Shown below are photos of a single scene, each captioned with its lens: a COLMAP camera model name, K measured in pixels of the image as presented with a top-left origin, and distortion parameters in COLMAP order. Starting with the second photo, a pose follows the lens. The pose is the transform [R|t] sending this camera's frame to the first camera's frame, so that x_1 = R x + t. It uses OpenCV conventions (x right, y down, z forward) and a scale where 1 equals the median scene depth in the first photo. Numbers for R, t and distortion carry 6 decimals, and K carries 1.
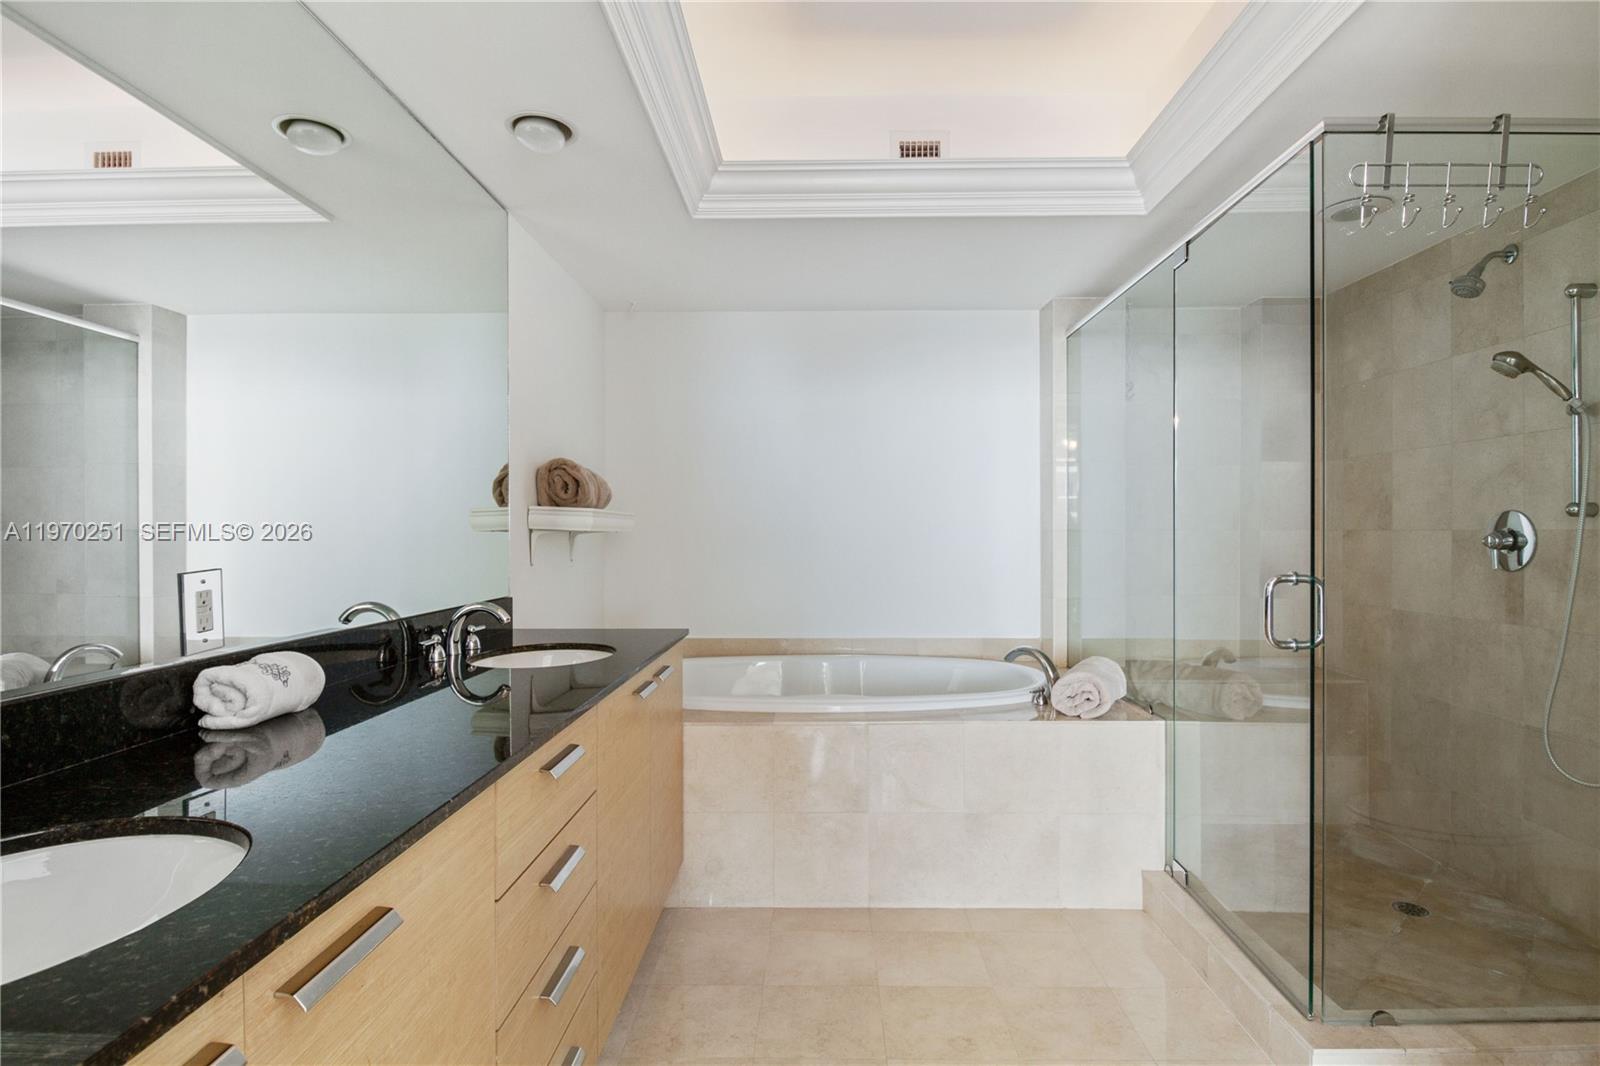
lens RADIAL K [[816.1, 0, 820.3], [0, 816.1, 526.8], [0, 0, 1]] dist [0.002395, -0.013355]
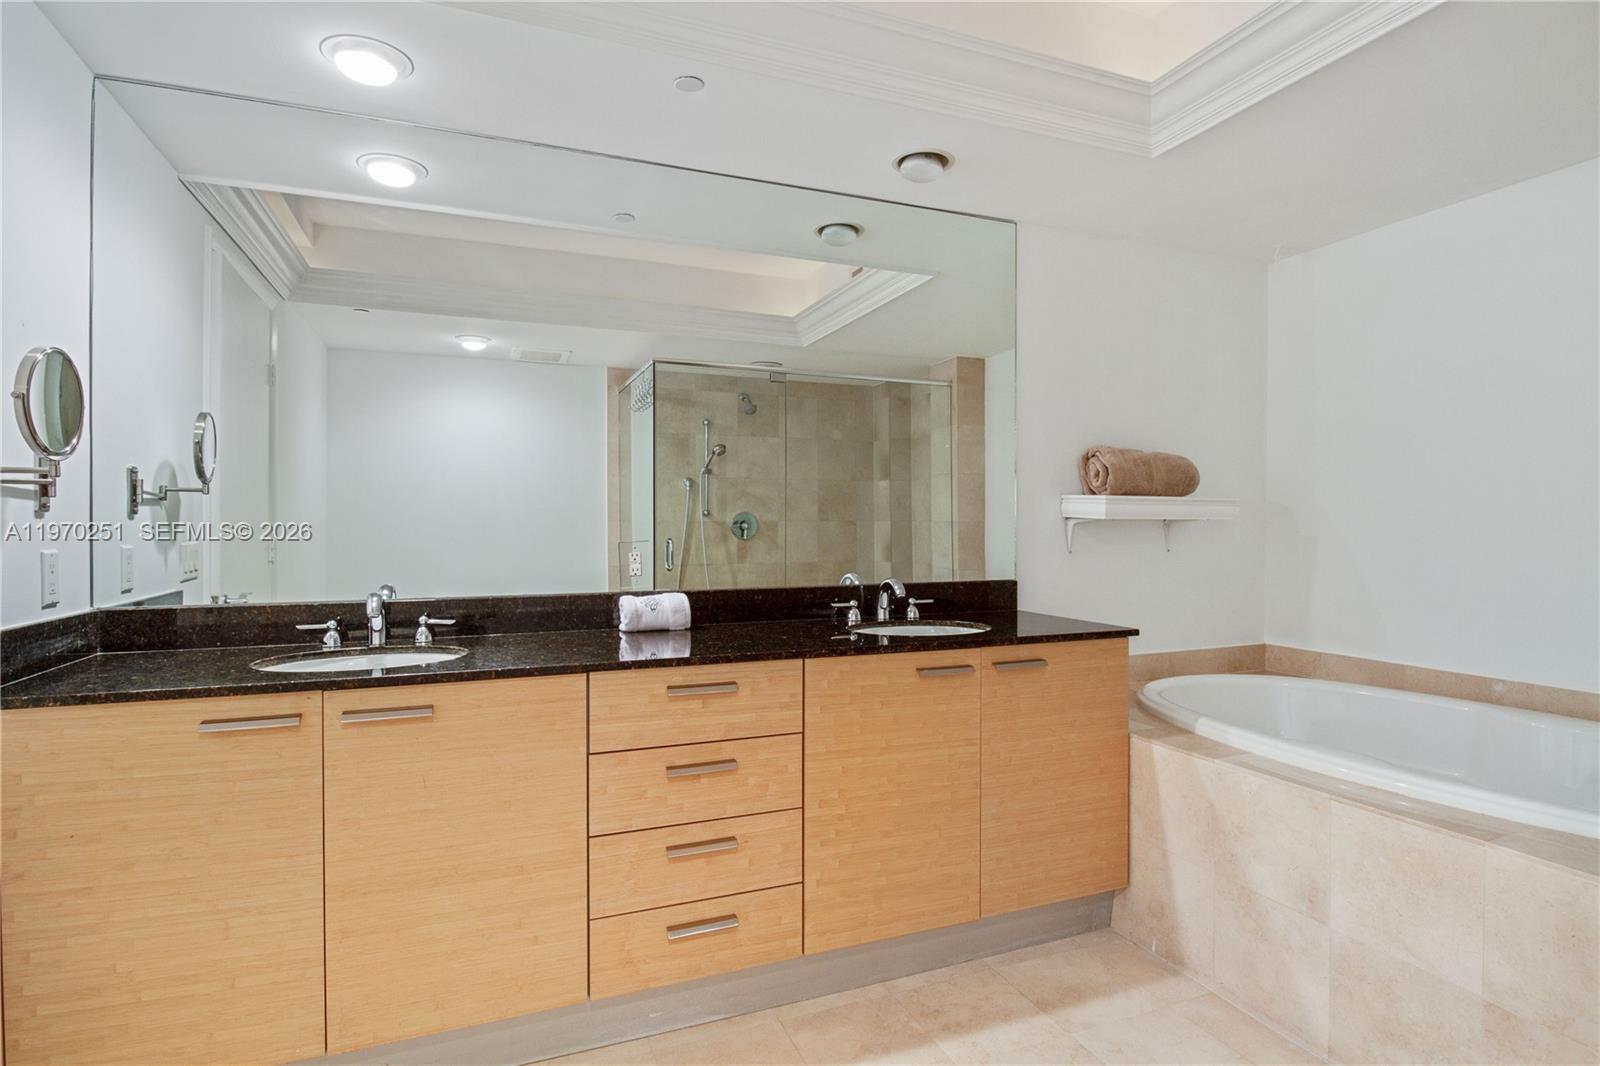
lens RADIAL K [[816.1, 0, 820.3], [0, 816.1, 526.8], [0, 0, 1]] dist [0.002395, -0.013355]
pose [[0.399418, 0.003623, -0.916762, 0.512047], [0.005469, 0.999965, 0.006334, 0.006450], [0.916752, -0.007543, 0.399385, 0.334081]]
